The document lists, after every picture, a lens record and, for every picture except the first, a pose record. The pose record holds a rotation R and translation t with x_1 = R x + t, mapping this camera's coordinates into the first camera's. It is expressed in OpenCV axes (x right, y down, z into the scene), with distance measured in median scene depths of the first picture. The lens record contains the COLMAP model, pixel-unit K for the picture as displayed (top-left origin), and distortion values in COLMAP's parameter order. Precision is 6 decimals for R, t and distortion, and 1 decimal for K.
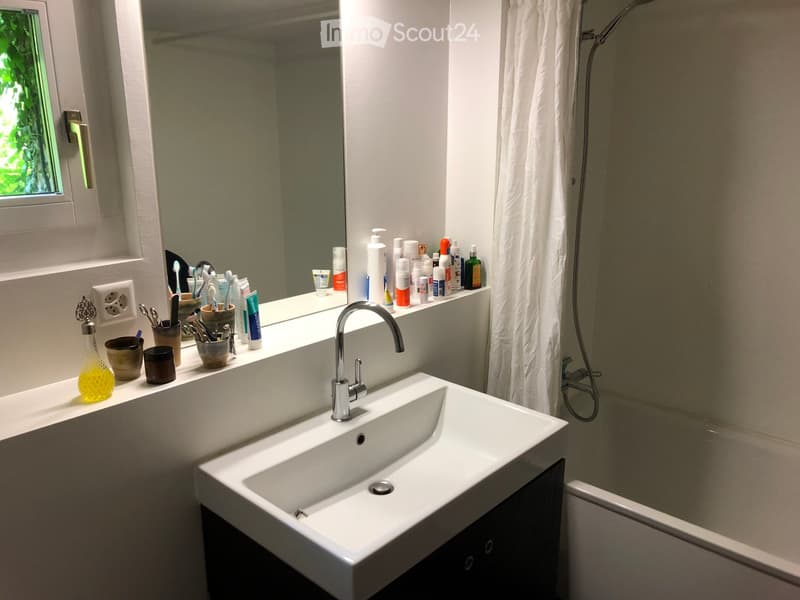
lens RADIAL K [[653.5, 0, 400.0], [0, 653.5, 300.0], [0, 0, 1]] dist [0.001941, 0.002422]
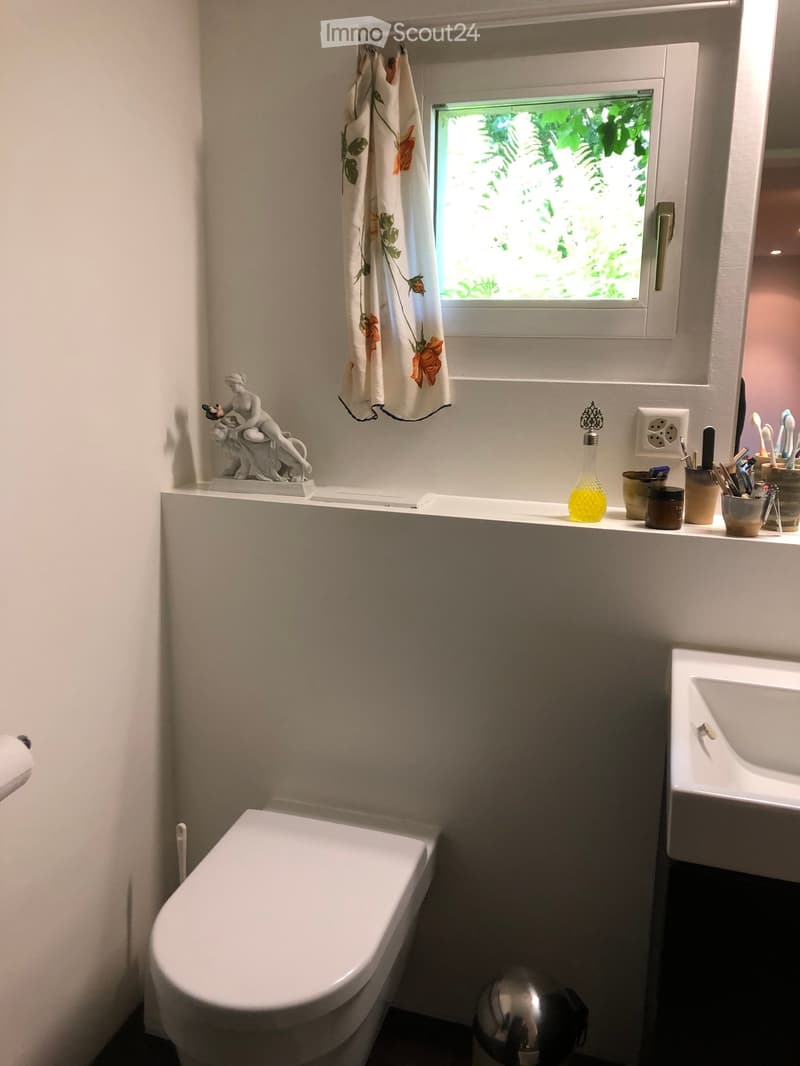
lens RADIAL K [[870.7, 0, 400.0], [0, 870.7, 533.0], [0, 0, 1]] dist [0.001941, 0.002422]
pose [[0.431136, 0.206761, -0.878278, 0.429366], [-0.246988, 0.963256, 0.105523, 0.094336], [0.867824, 0.171430, 0.466362, 0.218822]]
